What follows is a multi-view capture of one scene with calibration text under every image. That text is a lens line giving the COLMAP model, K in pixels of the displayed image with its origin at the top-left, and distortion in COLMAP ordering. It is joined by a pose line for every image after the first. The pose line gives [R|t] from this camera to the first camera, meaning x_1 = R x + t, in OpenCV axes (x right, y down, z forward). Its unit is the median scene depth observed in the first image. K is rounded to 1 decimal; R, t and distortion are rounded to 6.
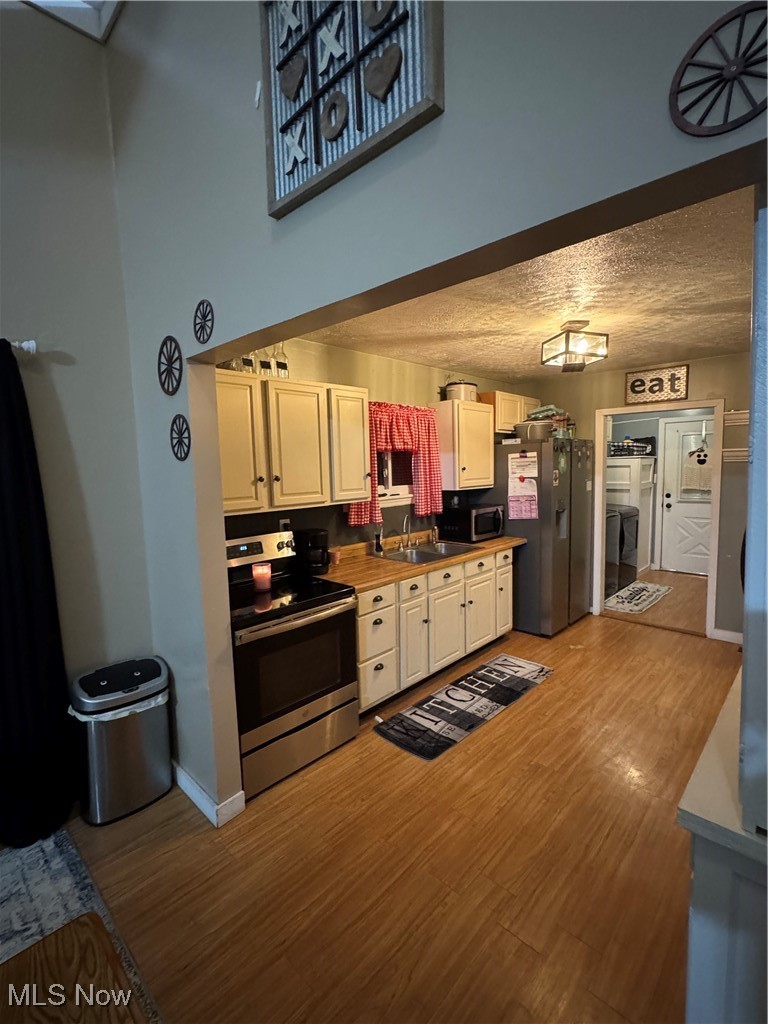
lens RADIAL K [[471.0, 0, 384.0], [0, 471.0, 512.0], [0, 0, 1]] dist [-0.000309, -0.000024]
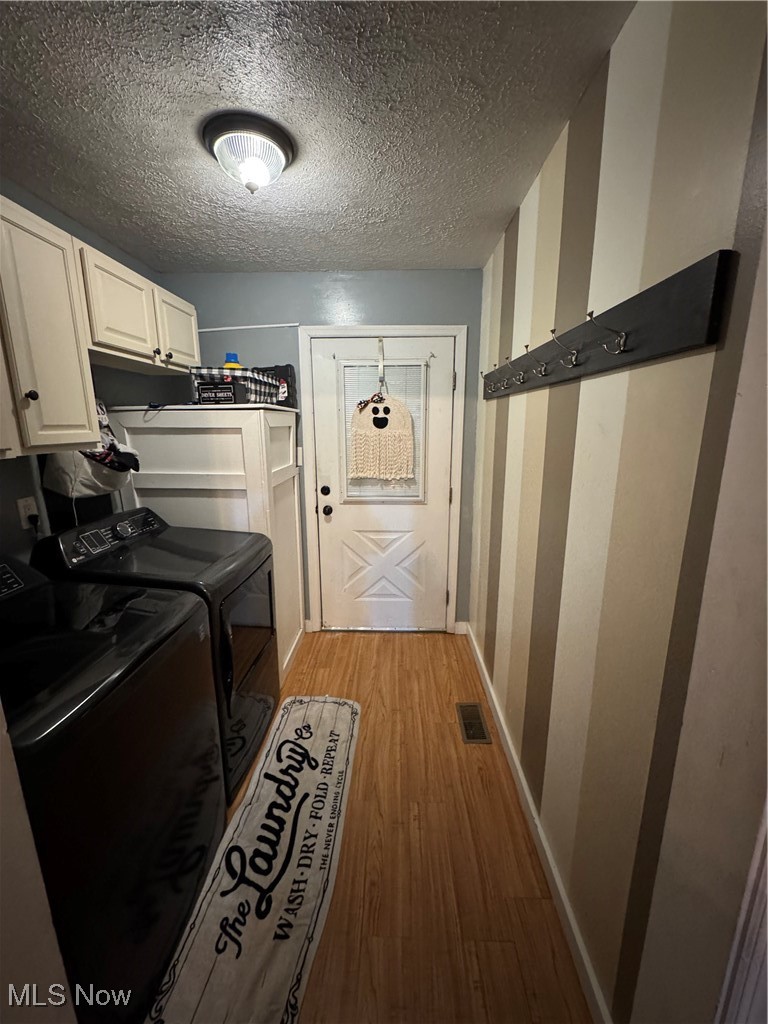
lens RADIAL K [[408.6, 0, 384.0], [0, 408.6, 512.0], [0, 0, 1]] dist [-0.003328, 0.000030]
pose [[0.741012, -0.120345, 0.660620, 0.370694], [0.053204, 0.991238, 0.120895, -0.063447], [-0.669381, -0.054438, 0.740922, 0.654325]]
